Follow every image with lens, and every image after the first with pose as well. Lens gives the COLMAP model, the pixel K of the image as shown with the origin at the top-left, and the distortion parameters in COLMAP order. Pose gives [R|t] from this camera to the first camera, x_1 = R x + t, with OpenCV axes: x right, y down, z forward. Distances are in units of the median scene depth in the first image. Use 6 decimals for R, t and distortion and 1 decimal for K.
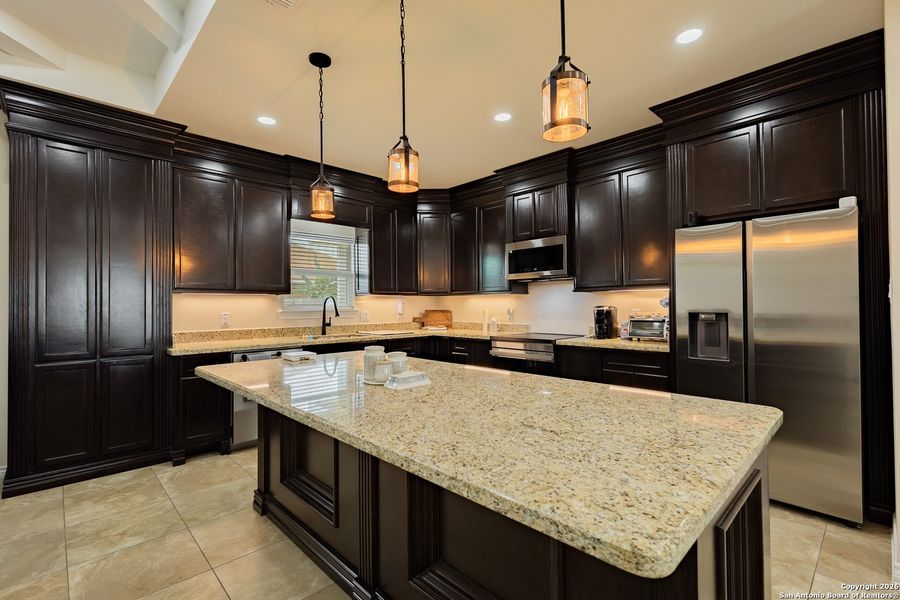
lens RADIAL K [[412.8, 0, 447.3], [0, 412.8, 299.4], [0, 0, 1]] dist [0.010641, -0.004082]
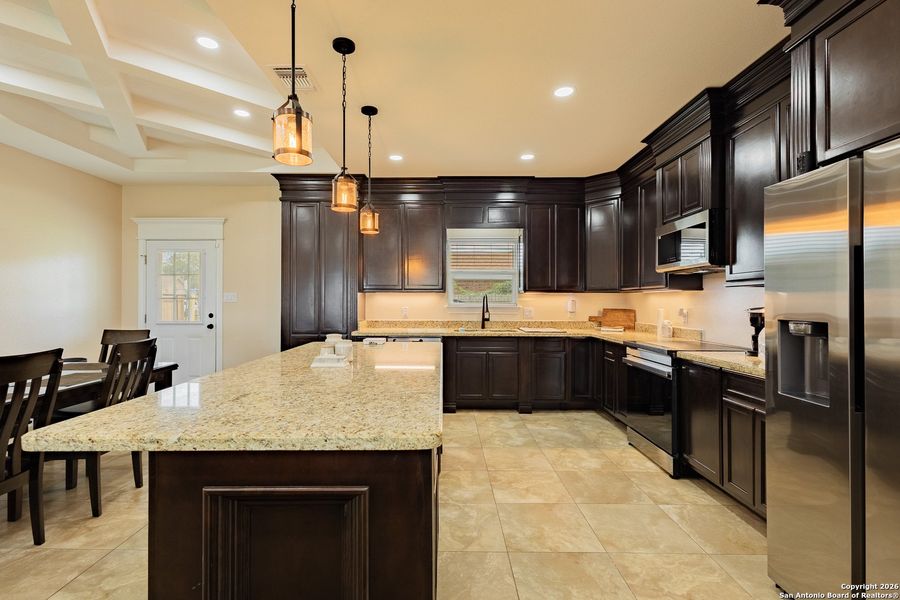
lens RADIAL K [[412.8, 0, 442.0], [0, 412.8, 301.3], [0, 0, 1]] dist [0.010641, -0.004082]
pose [[0.718697, 0.009070, -0.695264, 0.460862], [-0.000145, 0.999917, 0.012895, -0.002736], [0.695323, -0.009167, 0.718639, 0.142854]]
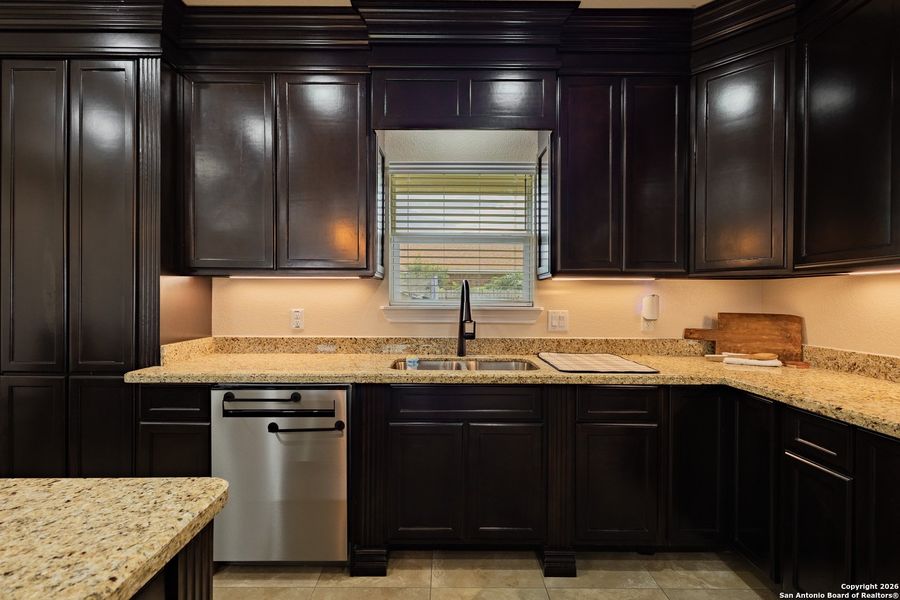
lens RADIAL K [[412.8, 0, 444.9], [0, 412.8, 300.4], [0, 0, 1]] dist [0.010641, -0.004082]
pose [[0.726659, 0.014562, -0.686844, 0.047974], [-0.001999, 0.999816, 0.019082, 0.007941], [0.686996, -0.012493, 0.726554, 0.710908]]
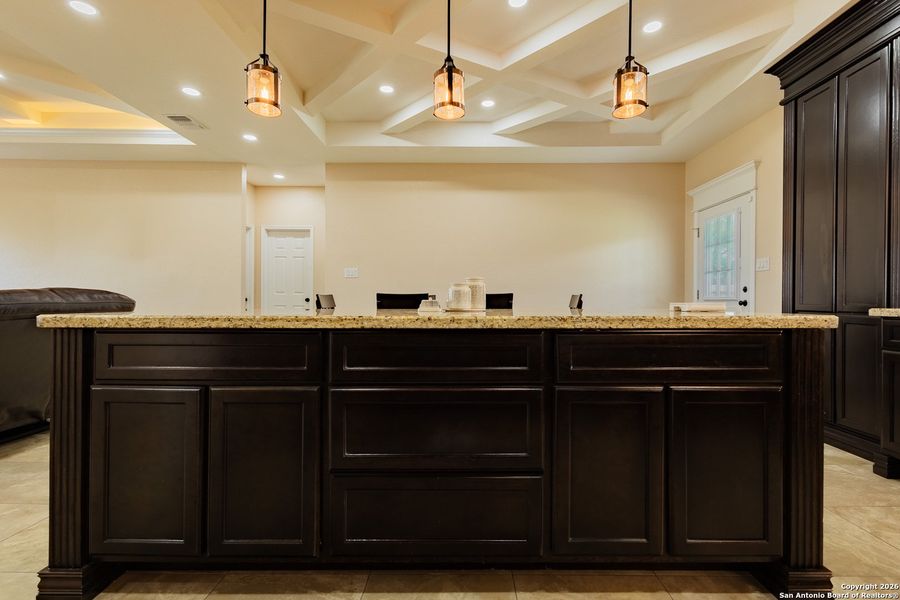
lens RADIAL K [[412.8, 0, 453.8], [0, 412.8, 303.0], [0, 0, 1]] dist [0.010641, -0.004082]
pose [[-0.698081, 0.012486, -0.715910, 0.276707], [0.013029, 0.999904, 0.004734, 0.081085], [0.715900, -0.006022, -0.698177, 0.789926]]
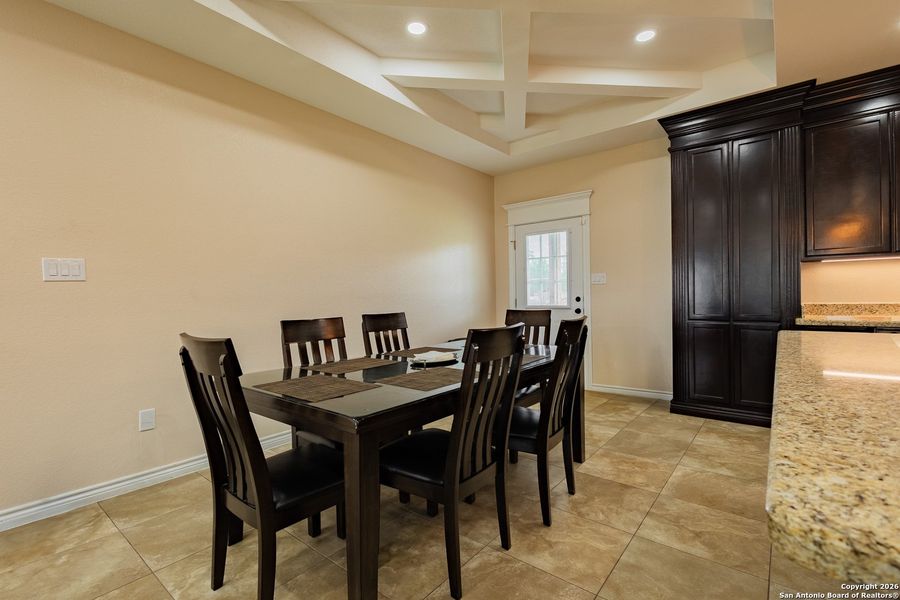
lens RADIAL K [[412.8, 0, 448.9], [0, 412.8, 299.5], [0, 0, 1]] dist [0.010641, -0.004082]
pose [[0.125163, 0.014246, -0.992034, 0.166417], [0.027661, 0.999458, 0.017842, 0.029005], [0.991750, -0.029673, 0.124702, 0.050737]]
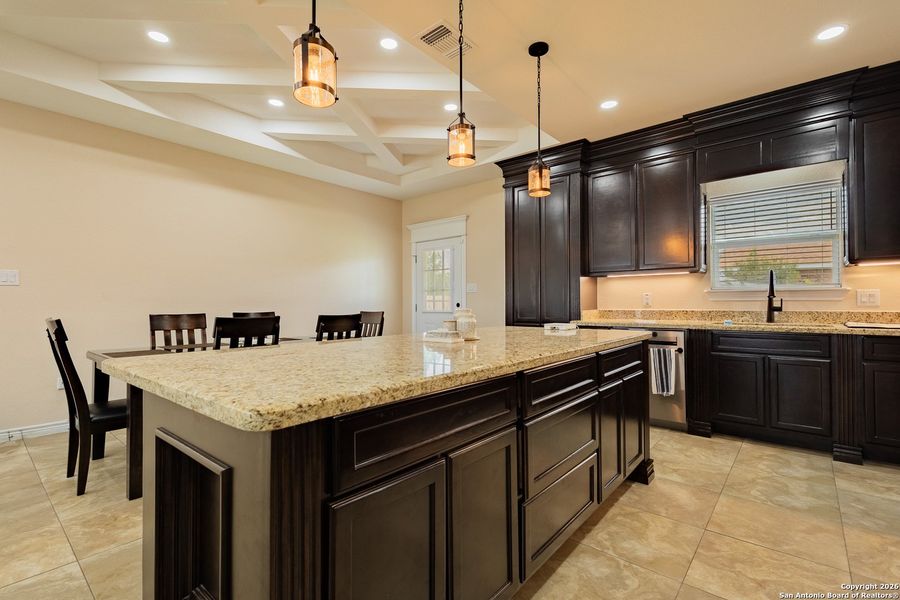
lens RADIAL K [[412.8, 0, 448.6], [0, 412.8, 299.9], [0, 0, 1]] dist [0.010641, -0.004082]
pose [[0.103489, -0.002071, -0.994628, 0.454413], [0.015675, 0.999877, -0.000451, 0.042169], [0.994507, -0.015544, 0.103509, 0.398226]]
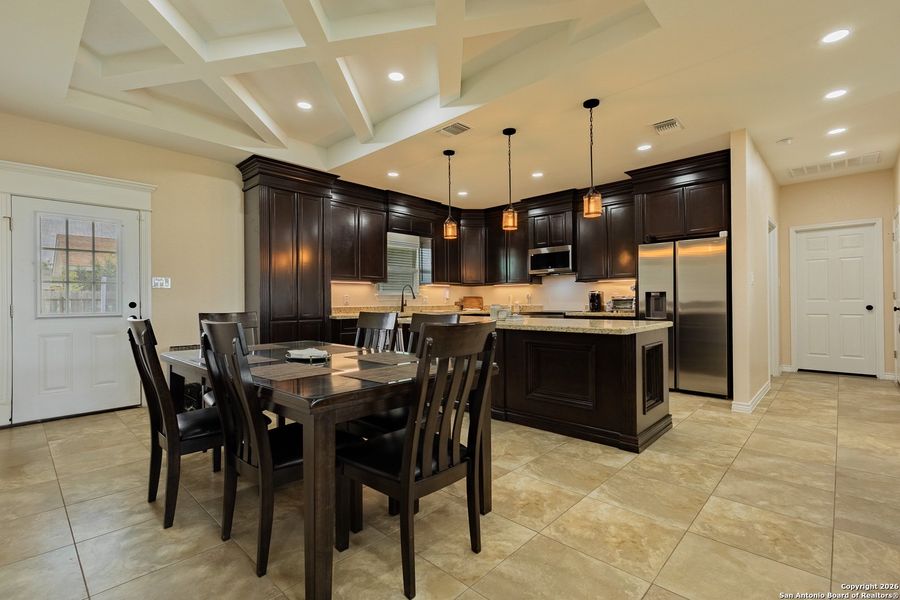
lens RADIAL K [[412.8, 0, 447.2], [0, 412.8, 301.4], [0, 0, 1]] dist [0.010641, -0.004082]
pose [[0.998792, 0.001106, 0.049128, -0.249250], [-0.001662, 0.999935, 0.011279, 0.037511], [-0.049113, -0.011347, 0.998729, -0.515511]]
